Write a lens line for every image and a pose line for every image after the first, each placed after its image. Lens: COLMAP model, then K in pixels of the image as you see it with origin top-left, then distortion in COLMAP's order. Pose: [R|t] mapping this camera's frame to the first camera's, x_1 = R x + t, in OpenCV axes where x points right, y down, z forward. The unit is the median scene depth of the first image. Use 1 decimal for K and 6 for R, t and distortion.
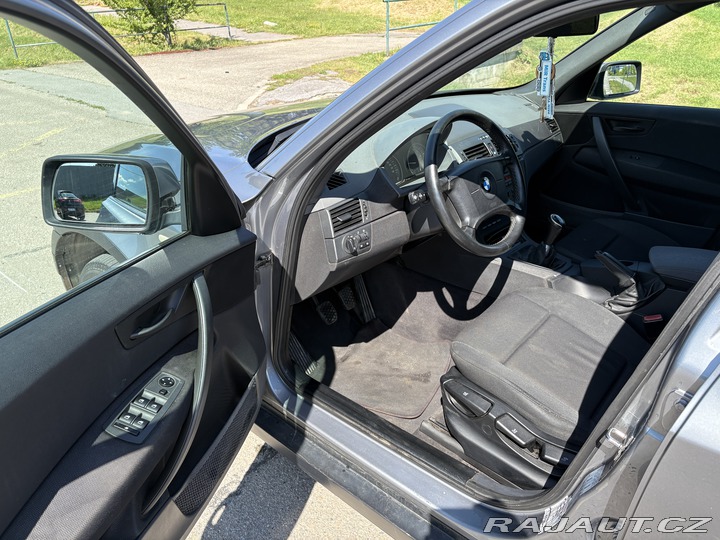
lens RADIAL K [[537.8, 0, 360.0], [0, 537.8, 270.0], [0, 0, 1]] dist [0.059976, -0.104913]
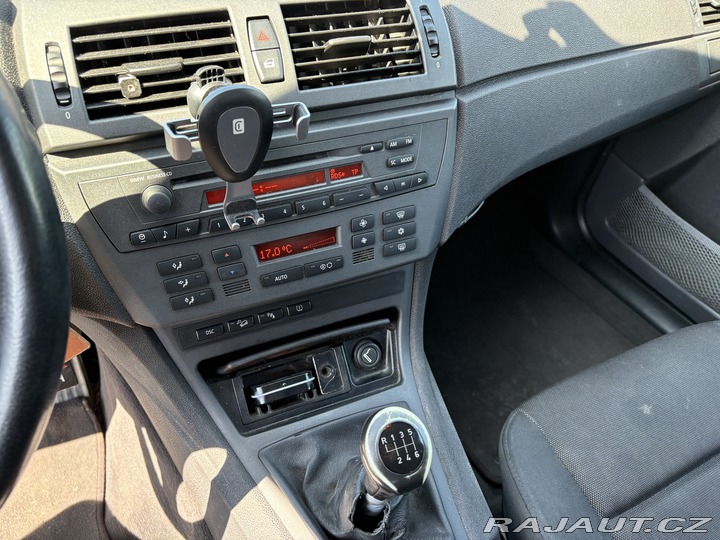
lens RADIAL K [[544.3, 0, 358.5], [0, 544.3, 278.3], [0, 0, 1]] dist [0.069294, -0.111368]
pose [[0.927833, 0.275048, -0.251941, 0.349504], [-0.209068, 0.942868, 0.259403, -0.187070], [0.308895, -0.188010, 0.932328, 0.727554]]
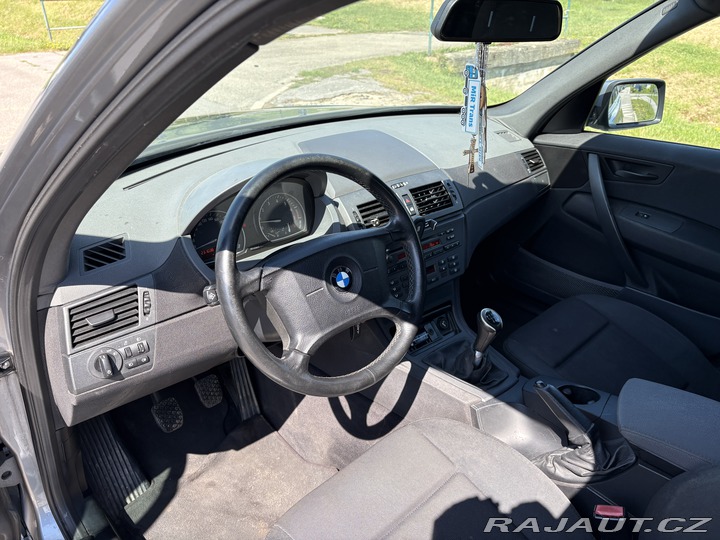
lens RADIAL K [[544.3, 0, 358.5], [0, 544.3, 278.3], [0, 0, 1]] dist [0.069294, -0.111368]
pose [[0.994901, 0.070371, -0.072253, 0.223974], [-0.069464, 0.997472, 0.014994, -0.126830], [0.073126, -0.009899, 0.997274, 0.287741]]
